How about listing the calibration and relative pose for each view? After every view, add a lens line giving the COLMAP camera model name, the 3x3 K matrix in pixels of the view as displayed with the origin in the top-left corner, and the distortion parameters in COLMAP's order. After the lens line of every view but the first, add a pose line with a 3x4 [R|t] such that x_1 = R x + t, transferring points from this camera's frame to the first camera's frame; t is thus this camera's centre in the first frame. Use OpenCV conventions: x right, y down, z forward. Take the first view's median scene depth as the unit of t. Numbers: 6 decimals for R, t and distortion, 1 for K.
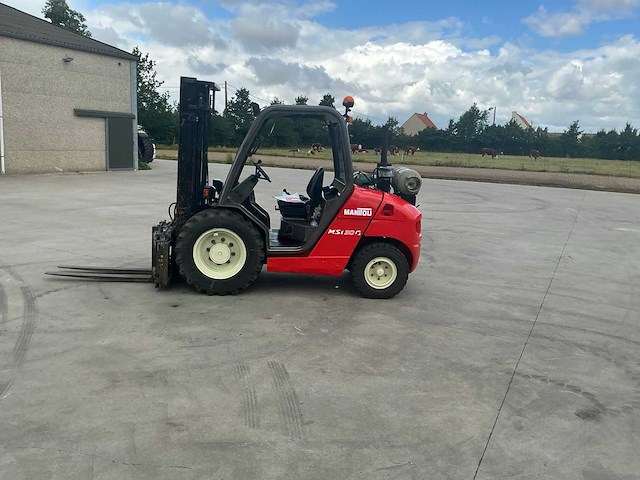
lens RADIAL K [[533.3, 0, 318.9], [0, 533.3, 234.3], [0, 0, 1]] dist [0.095933, -0.197952]
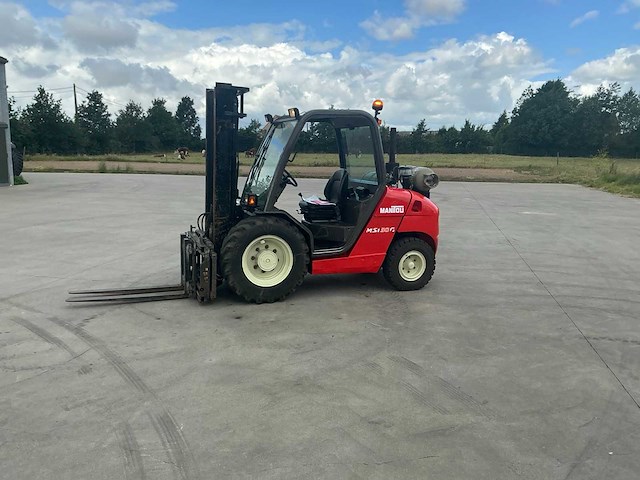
lens RADIAL K [[533.3, 0, 319.5], [0, 533.3, 242.7], [0, 0, 1]] dist [0.095933, -0.197952]
pose [[0.963800, -0.081266, 0.253941, -0.328241], [0.078471, 0.996692, 0.021134, -0.010838], [-0.254819, -0.000442, 0.966989, 0.017926]]
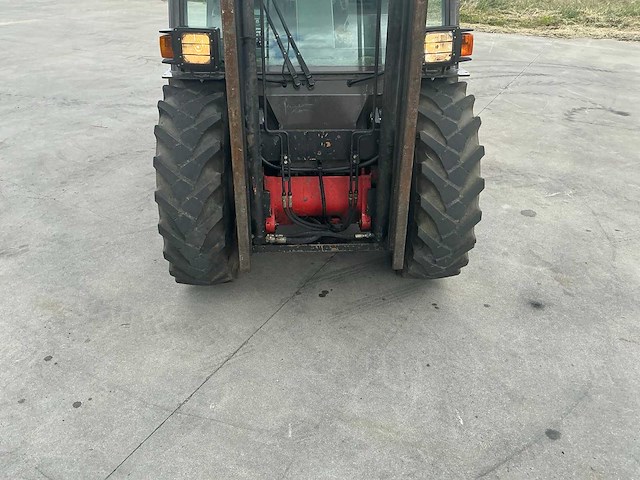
lens RADIAL K [[533.3, 0, 322.3], [0, 533.3, 240.9], [0, 0, 1]] dist [0.095933, -0.197952]
pose [[0.020147, -0.532105, 0.846439, -0.576295], [0.159605, 0.837465, 0.522665, -0.167850], [-0.986975, 0.124566, 0.101799, 1.024697]]
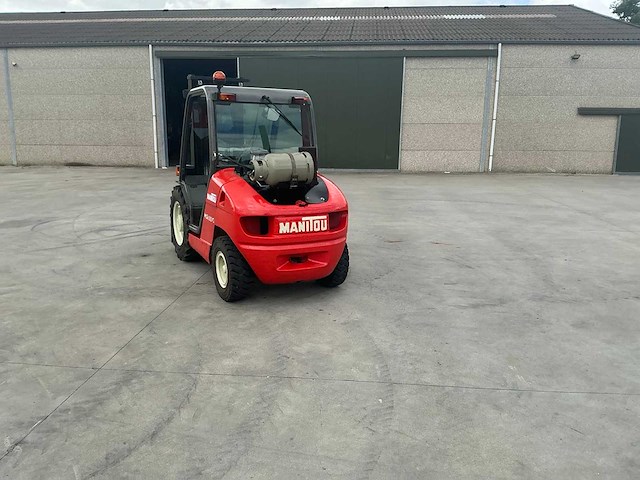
lens RADIAL K [[533.3, 0, 316.1], [0, 533.3, 234.4], [0, 0, 1]] dist [0.095933, -0.197952]
pose [[0.376592, 0.138354, -0.915989, 0.970464], [-0.150579, 0.984777, 0.086837, -0.084545], [0.914059, 0.105226, 0.391692, 0.787746]]
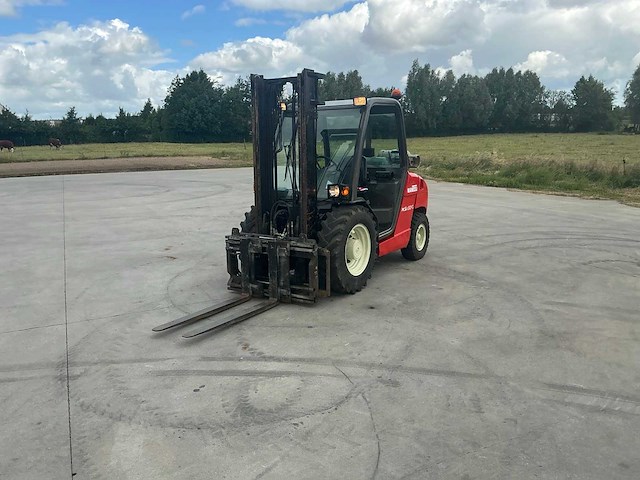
lens RADIAL K [[533.3, 0, 319.1], [0, 533.3, 238.5], [0, 0, 1]] dist [0.095933, -0.197952]
pose [[0.607853, -0.210001, 0.765777, -0.946185], [0.185342, 0.975279, 0.120333, -0.112590], [-0.772116, 0.068786, 0.631748, 0.413147]]
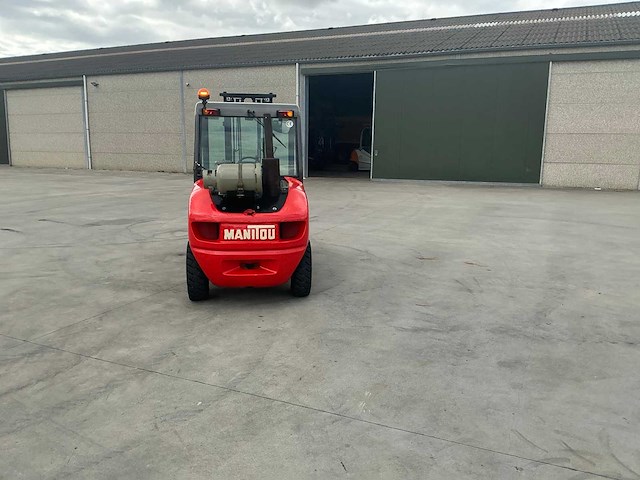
lens RADIAL K [[533.3, 0, 317.2], [0, 533.3, 233.5], [0, 0, 1]] dist [0.095933, -0.197952]
pose [[0.043288, 0.130338, -0.990524, 1.065126], [-0.174640, 0.977176, 0.120949, -0.147715], [0.983680, 0.167749, 0.065062, 1.147182]]
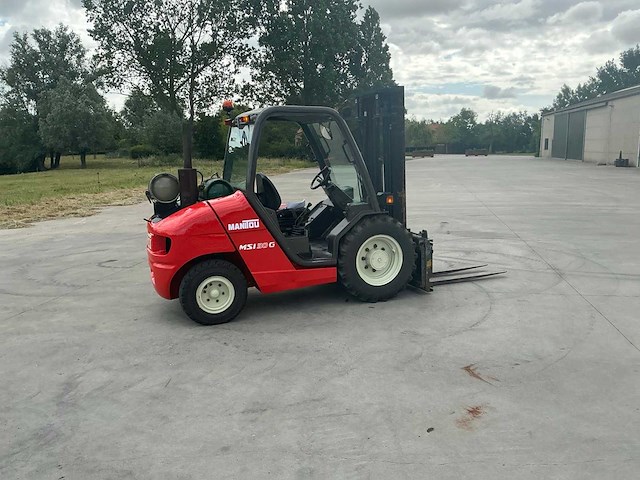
lens RADIAL K [[533.3, 0, 322.8], [0, 533.3, 236.2], [0, 0, 1]] dist [0.095933, -0.197952]
pose [[-0.956619, 0.020200, -0.290641, 0.181415], [-0.074578, 0.947378, 0.311309, -0.334901], [0.281635, 0.319480, -0.904773, 2.000022]]
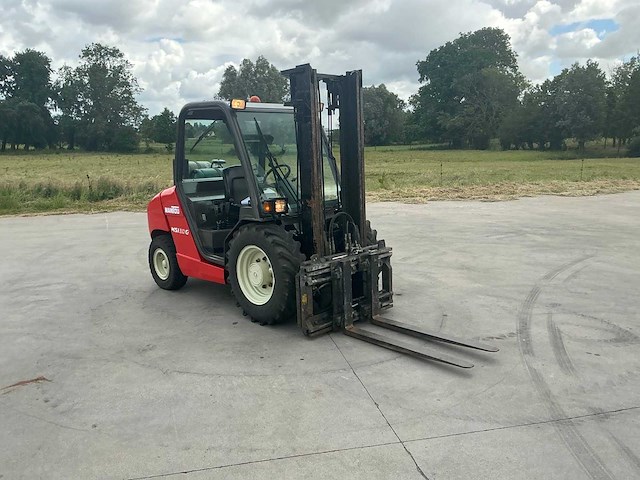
lens RADIAL K [[533.3, 0, 316.7], [0, 533.3, 230.4], [0, 0, 1]] dist [0.095933, -0.197952]
pose [[-0.636326, -0.161499, 0.754326, -0.867972], [0.120945, 0.944862, 0.304317, -0.306866], [-0.761881, 0.284877, -0.581707, 1.560681]]
